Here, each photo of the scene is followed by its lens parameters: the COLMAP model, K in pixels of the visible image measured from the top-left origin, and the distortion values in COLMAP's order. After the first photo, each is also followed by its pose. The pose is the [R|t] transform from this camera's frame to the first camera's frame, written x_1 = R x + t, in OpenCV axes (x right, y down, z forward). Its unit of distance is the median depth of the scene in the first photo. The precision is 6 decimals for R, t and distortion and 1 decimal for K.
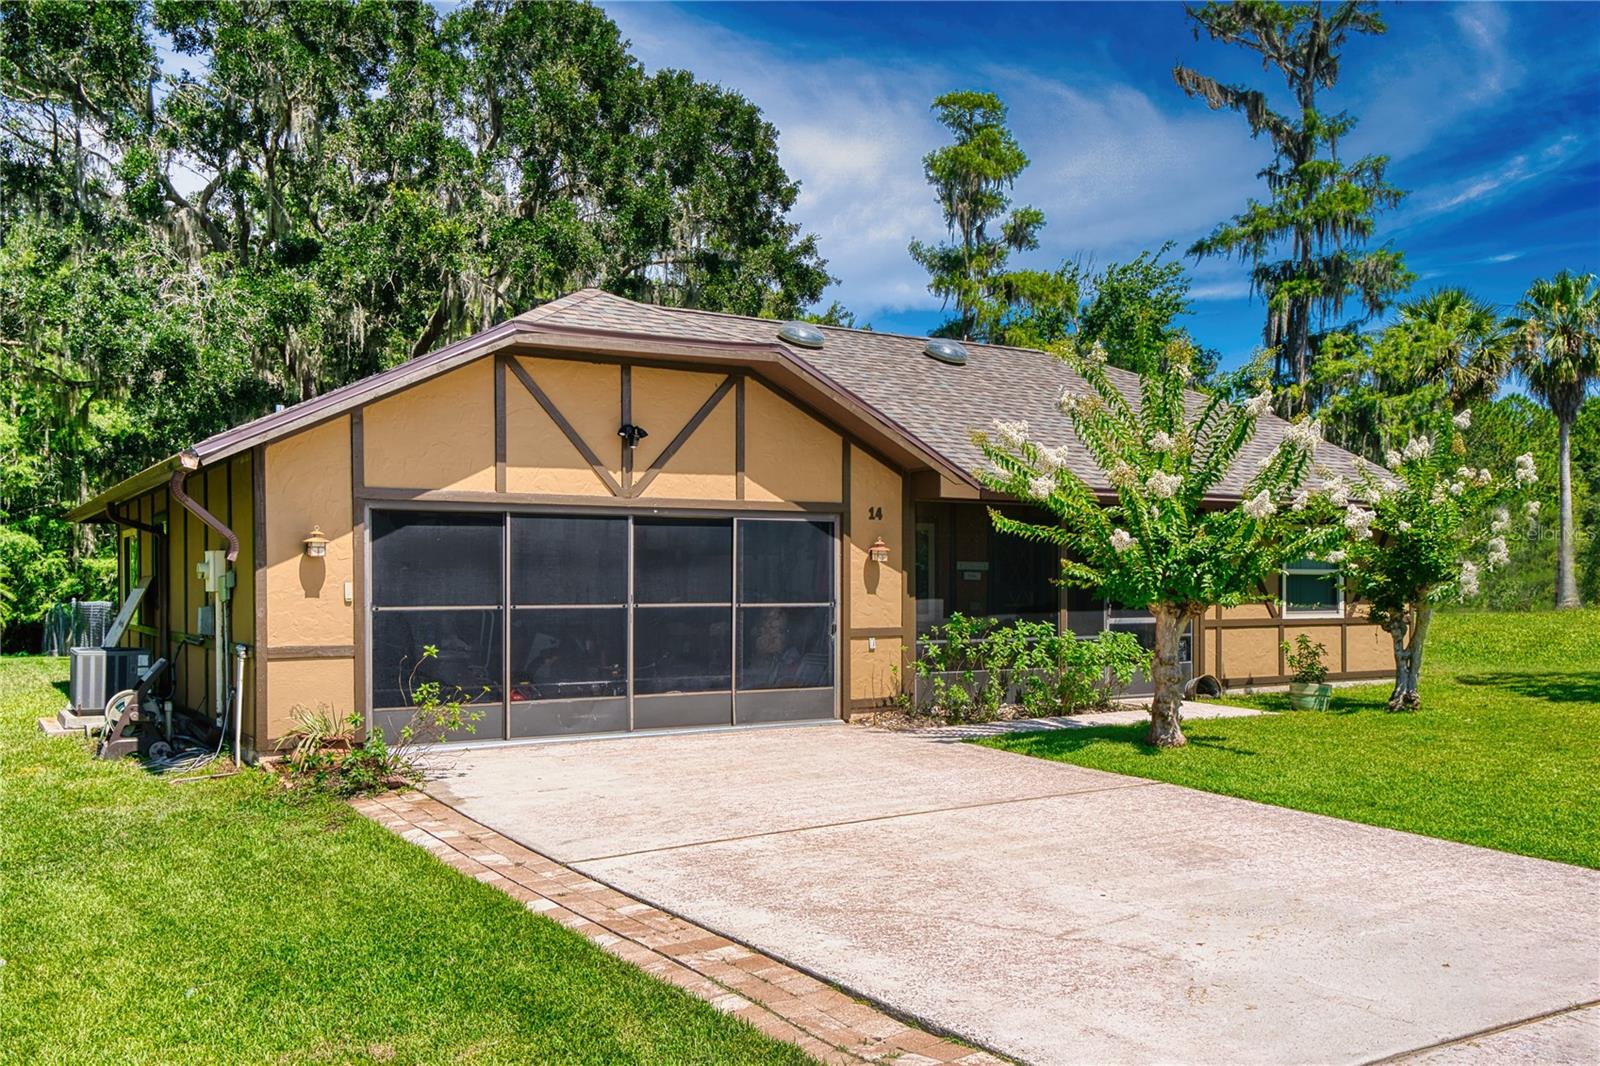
lens RADIAL K [[1332.5, 0, 792.3], [0, 1332.5, 598.4], [0, 0, 1]] dist [0.034042, 0.000814]
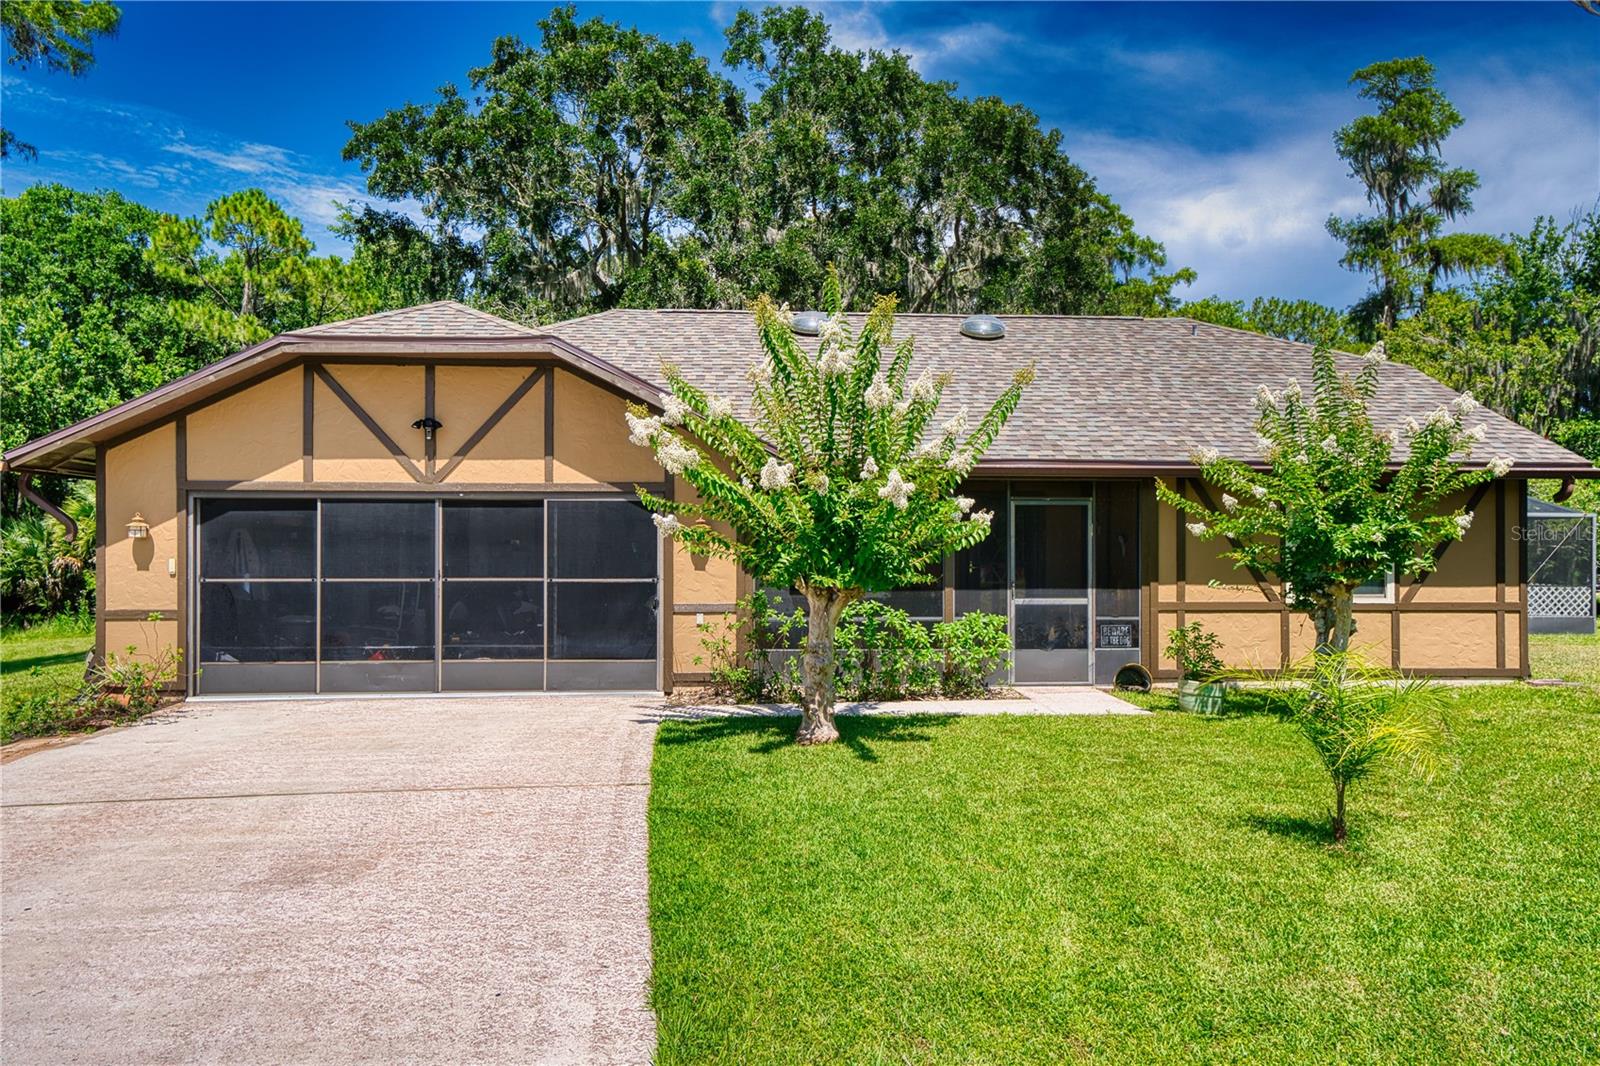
lens RADIAL K [[1119.7, 0, 806.1], [0, 1119.7, 552.3], [0, 0, 1]] dist [0.020783, 0.001902]
pose [[0.893091, 0.002078, -0.449871, 0.560050], [-0.008084, 0.999902, -0.011430, -0.008940], [0.449803, 0.013844, 0.893020, 0.289233]]
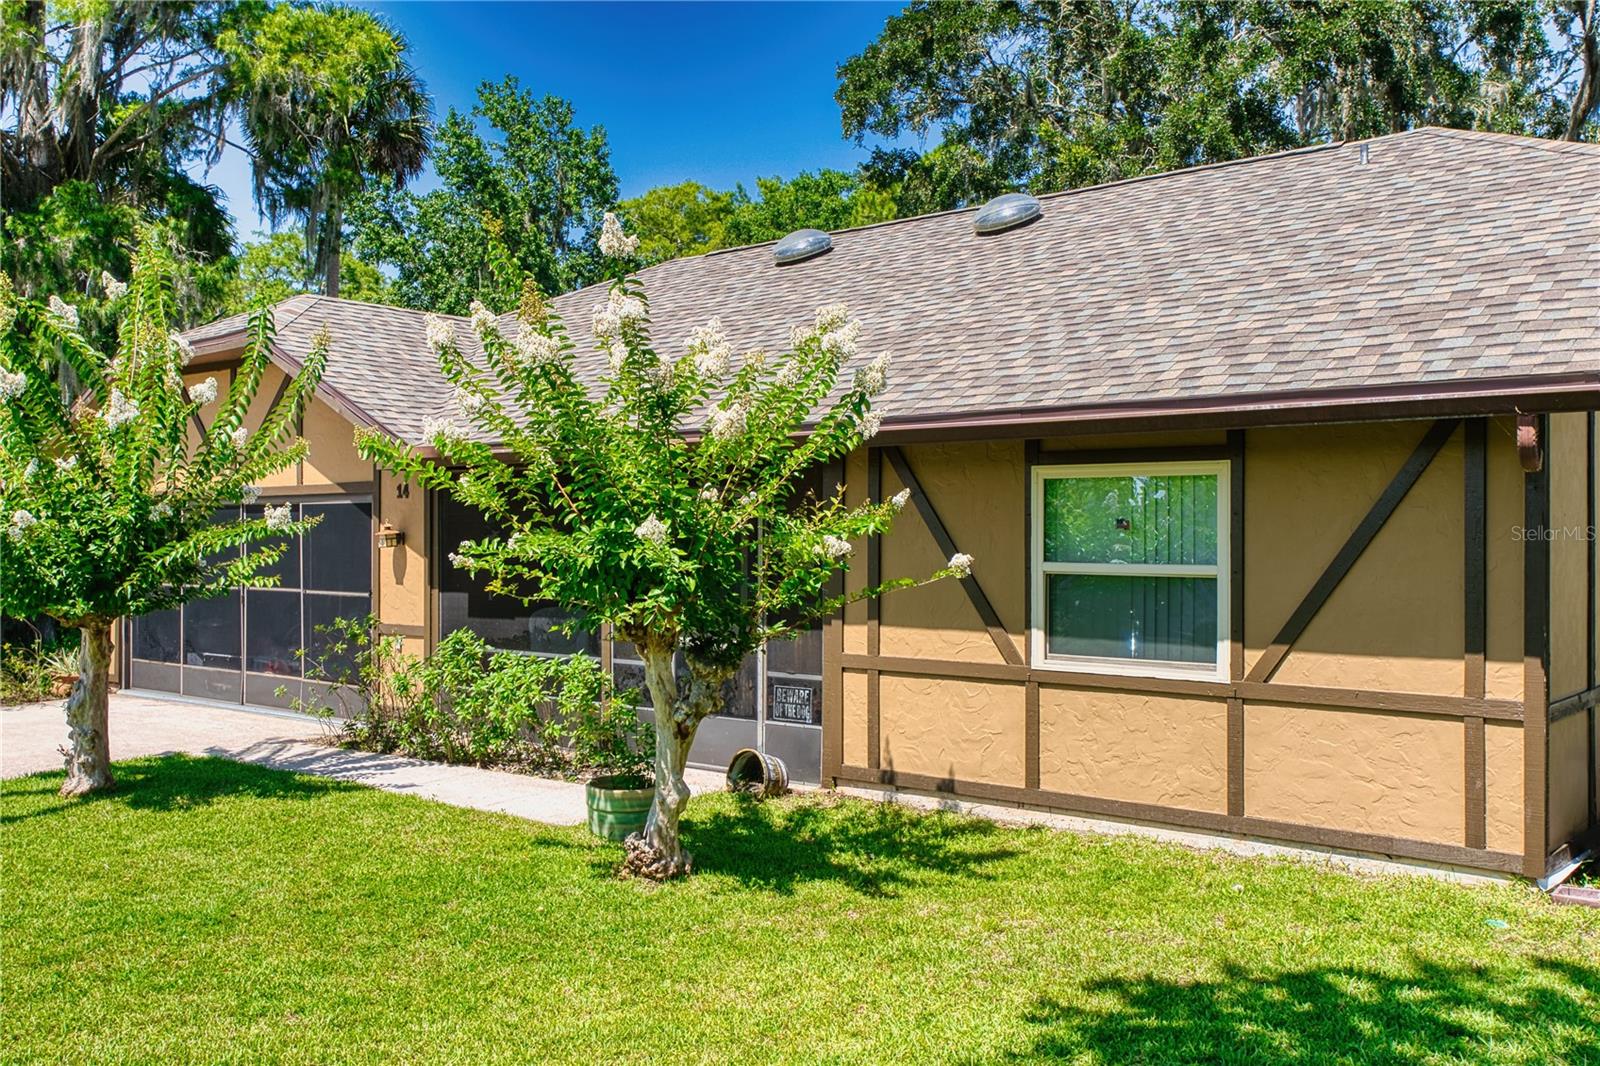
lens RADIAL K [[1409.8, 0, 800.0], [0, 1409.8, 533.0], [0, 0, 1]] dist [0.006526, 0.004058]
pose [[0.328649, 0.001069, -0.944452, 1.079532], [-0.011661, 0.999928, -0.002926, -0.039837], [0.944380, 0.011975, 0.328638, 1.017521]]
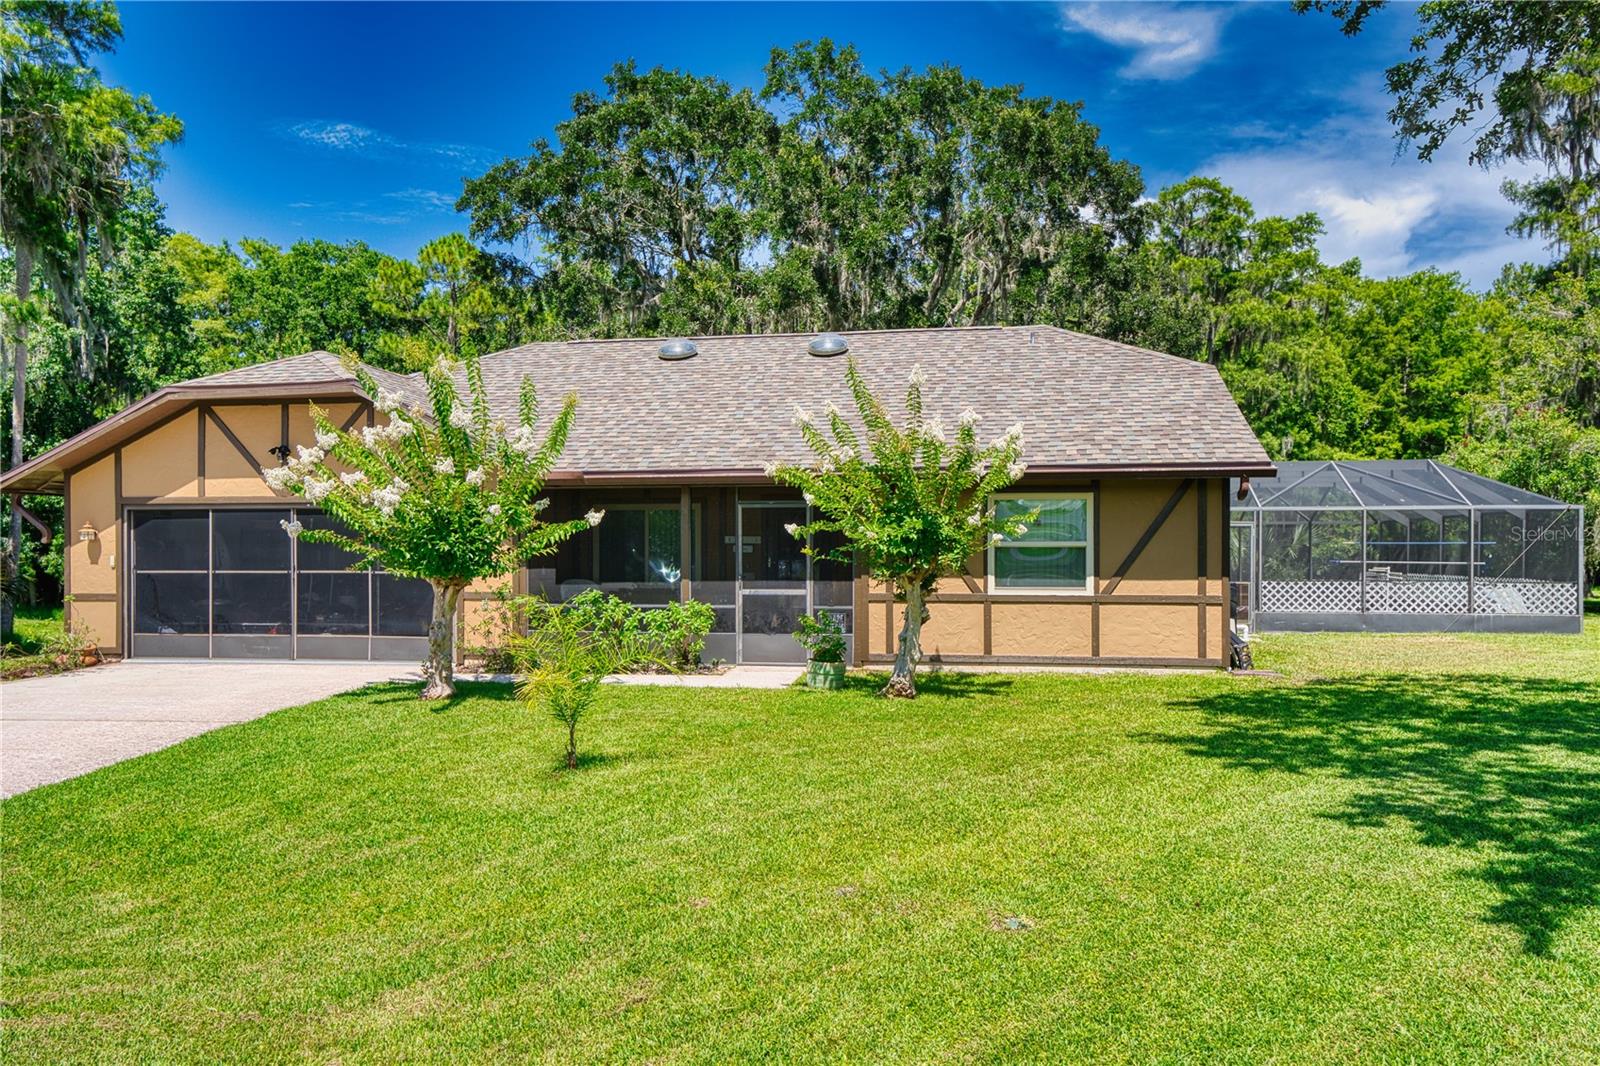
lens RADIAL K [[1119.7, 0, 806.1], [0, 1119.7, 552.3], [0, 0, 1]] dist [0.020783, 0.001902]
pose [[0.759307, 0.002117, -0.650729, 1.047402], [-0.007640, 0.999955, -0.005661, -0.012346], [0.650688, 0.009270, 0.759289, 0.428847]]
